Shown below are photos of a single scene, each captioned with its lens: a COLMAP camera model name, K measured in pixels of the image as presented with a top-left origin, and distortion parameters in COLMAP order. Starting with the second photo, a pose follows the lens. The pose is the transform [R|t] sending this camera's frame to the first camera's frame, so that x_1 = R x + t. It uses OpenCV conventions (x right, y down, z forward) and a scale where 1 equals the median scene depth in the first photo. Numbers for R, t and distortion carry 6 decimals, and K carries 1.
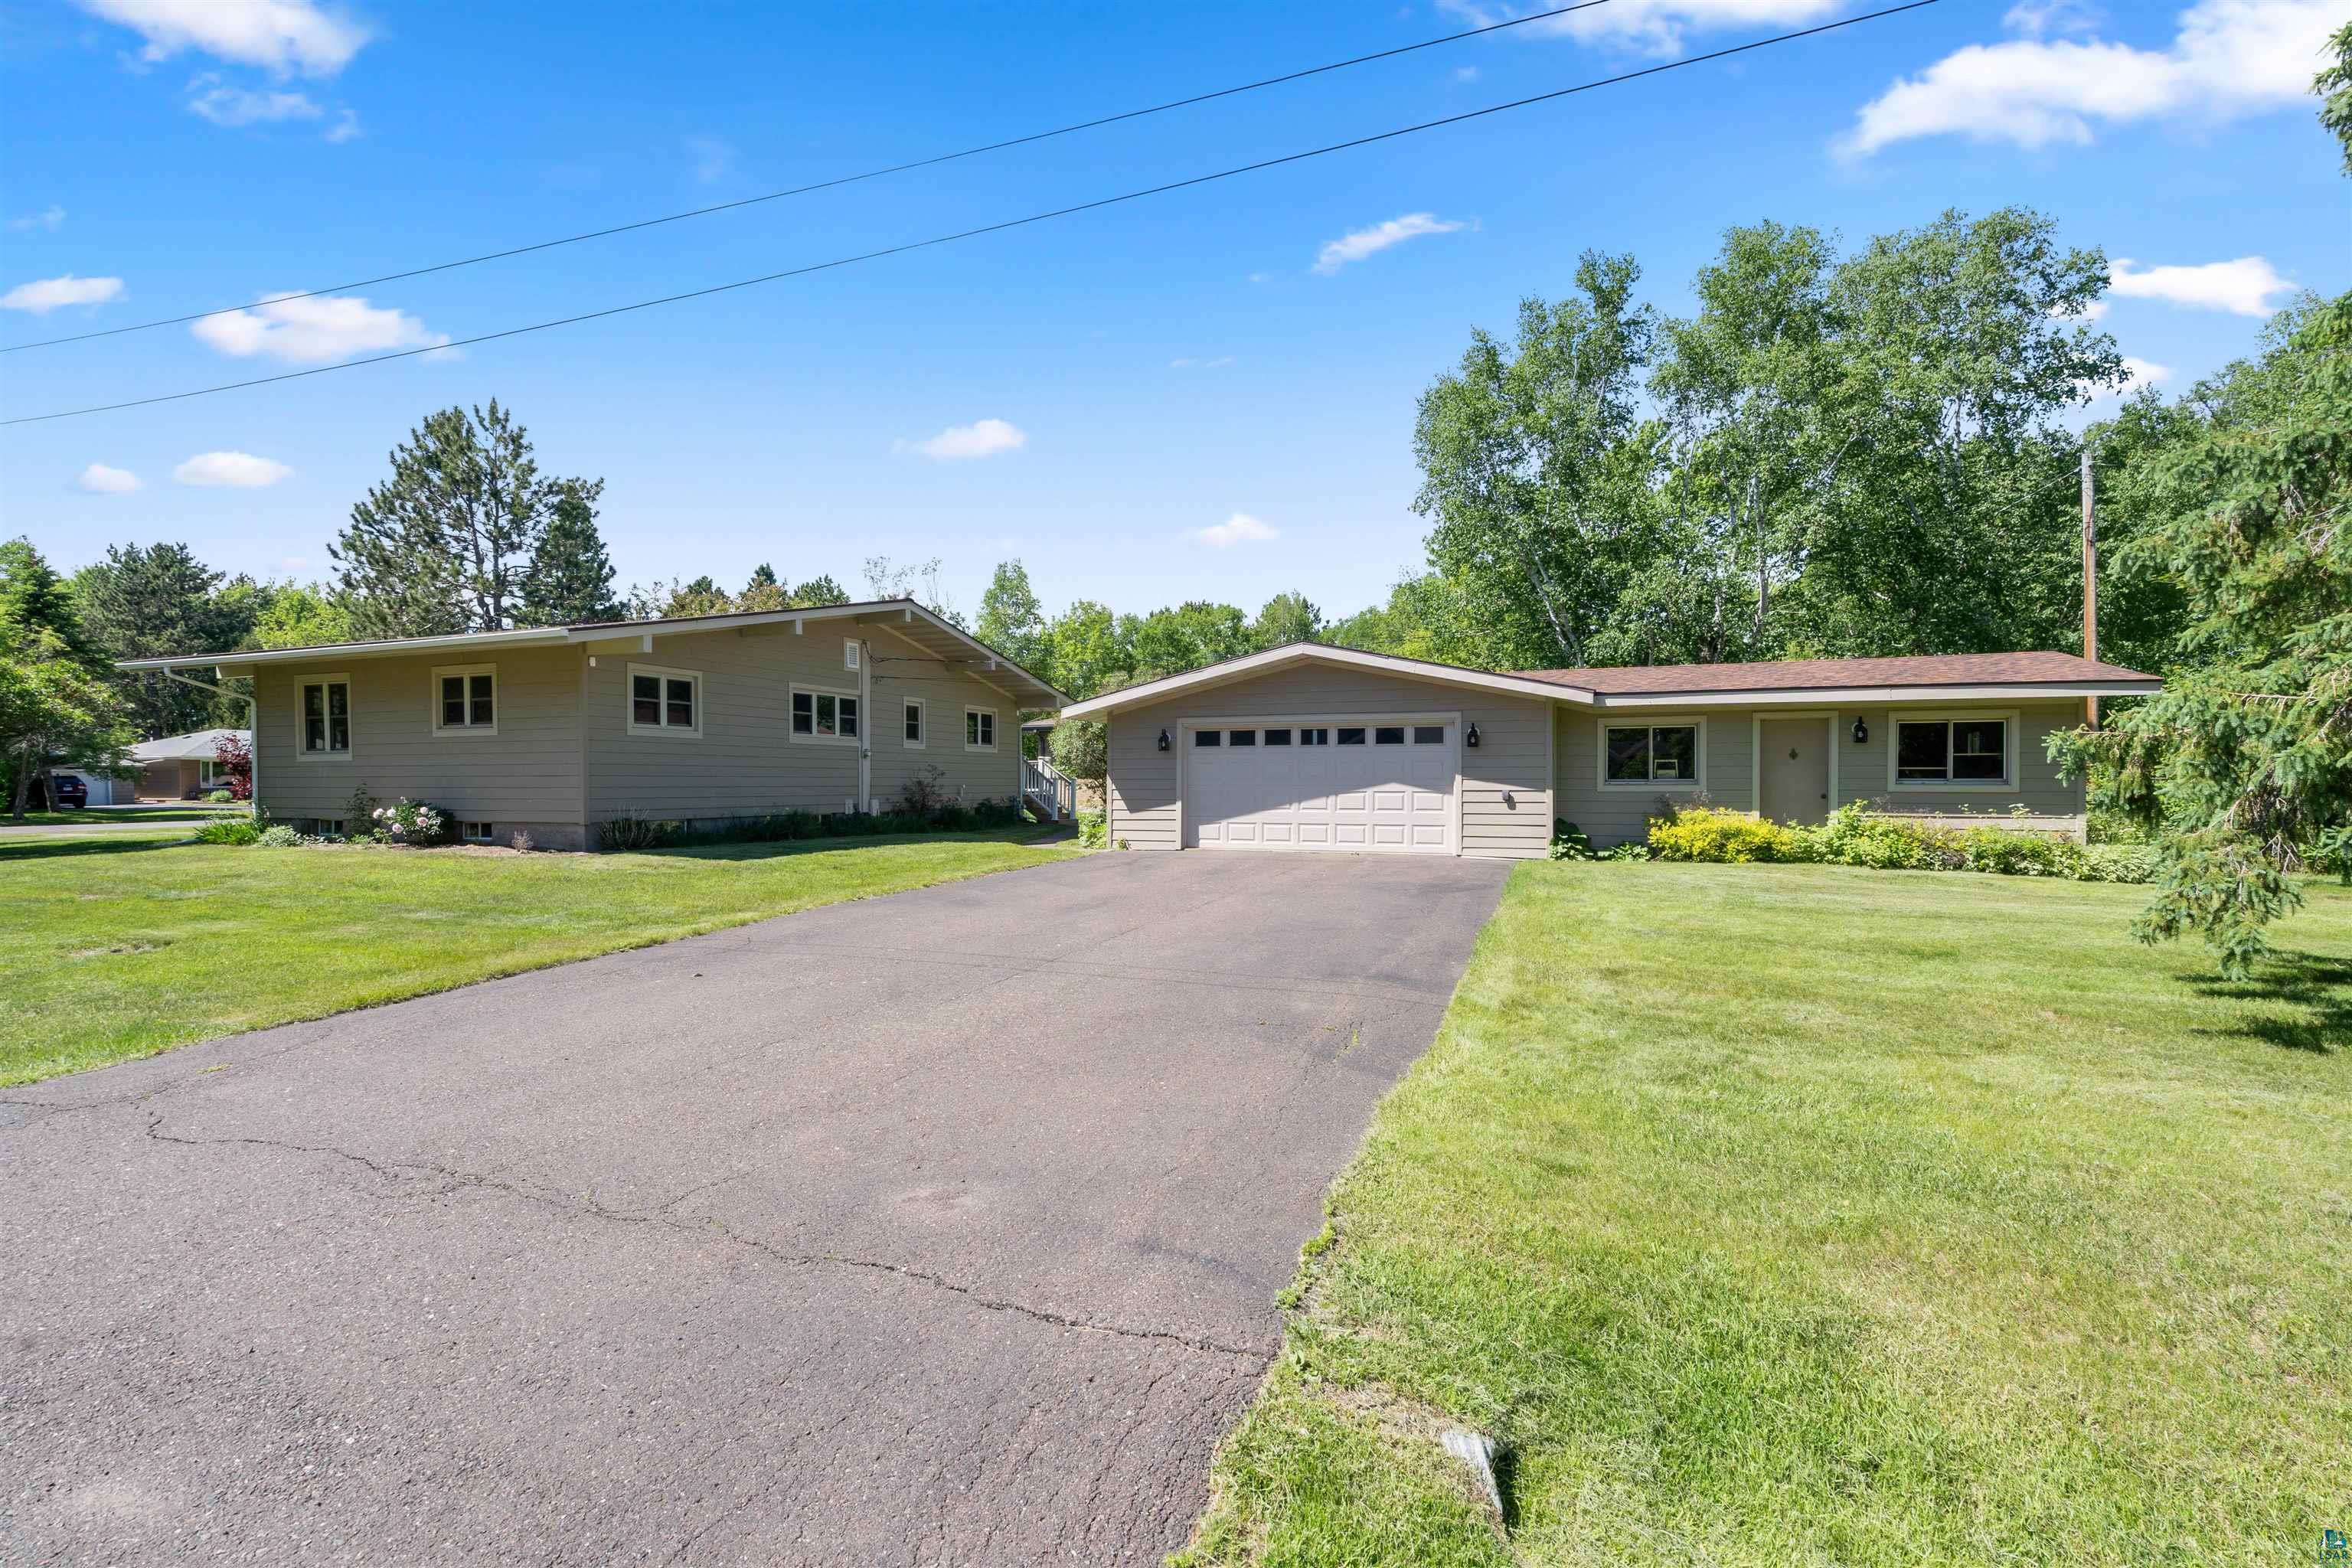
lens RADIAL K [[1085.1, 0, 1179.0], [0, 1085.1, 794.0], [0, 0, 1]] dist [-0.004386, 0.002137]
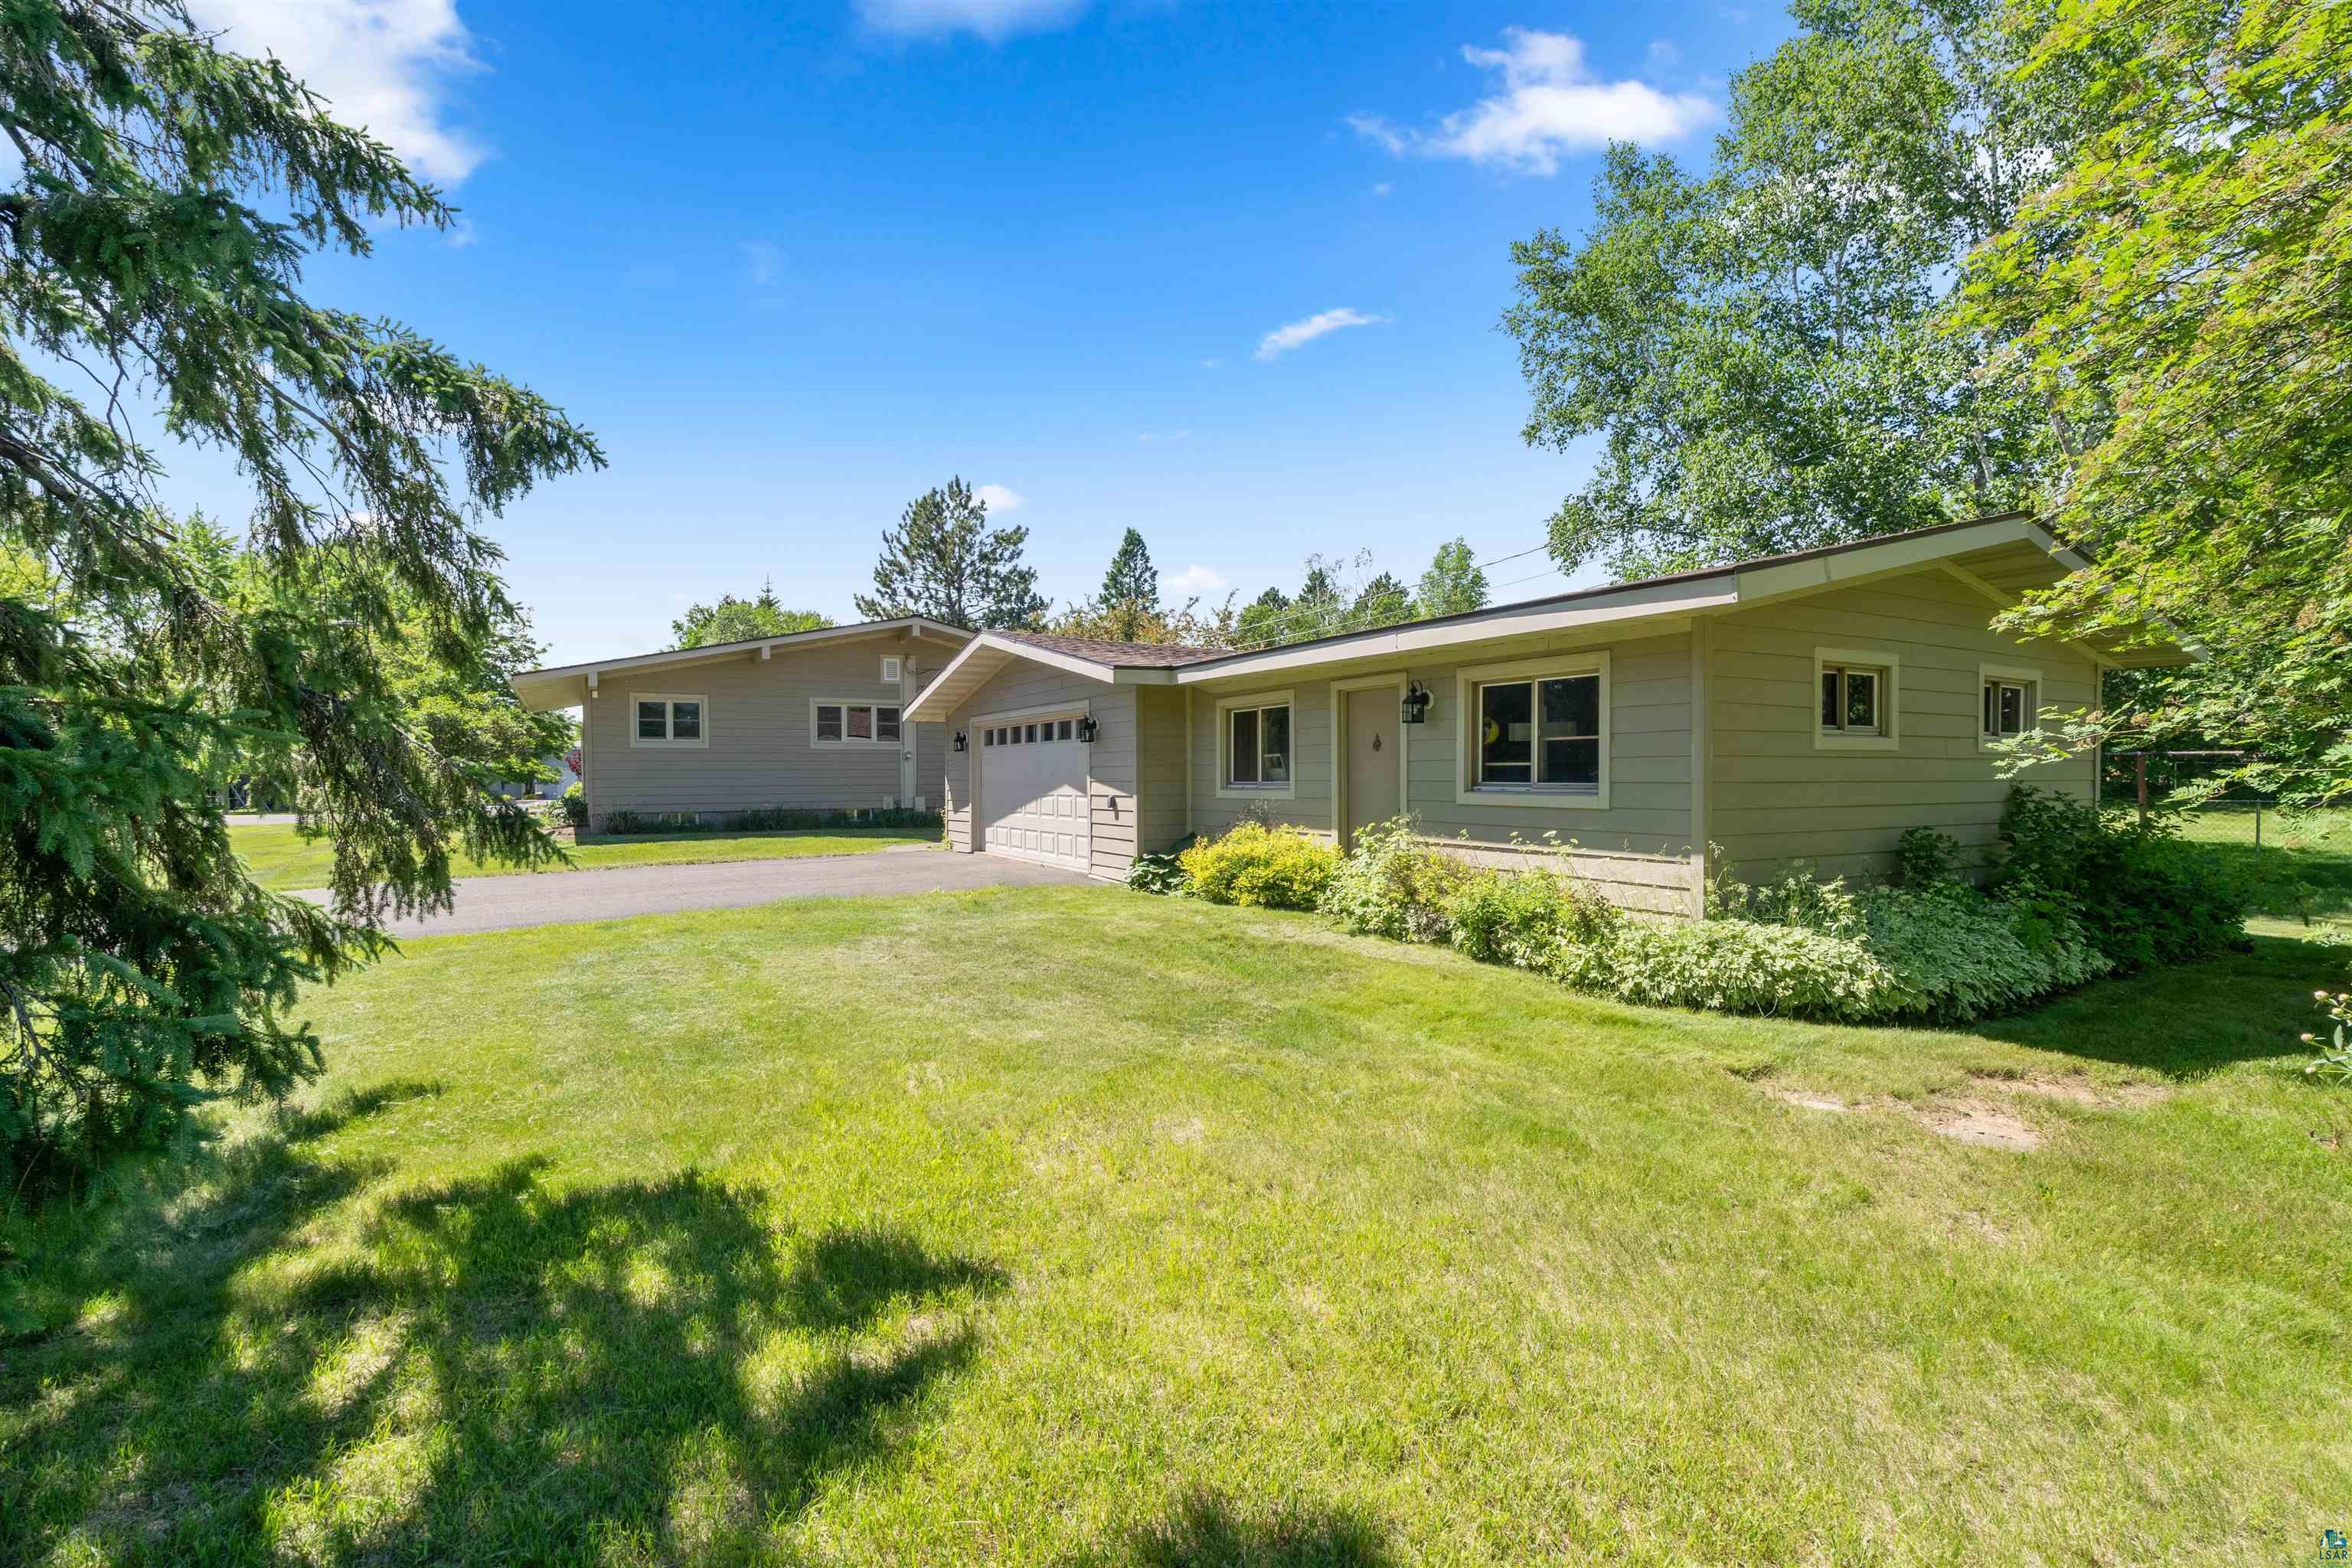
lens RADIAL K [[1085.1, 0, 1174.9], [0, 1085.1, 776.7], [0, 0, 1]] dist [-0.004386, 0.002137]
pose [[0.765804, -0.001777, -0.643071, 0.767275], [-0.003186, 0.999973, -0.006558, -0.010703], [0.643066, 0.007070, 0.765778, 0.373743]]
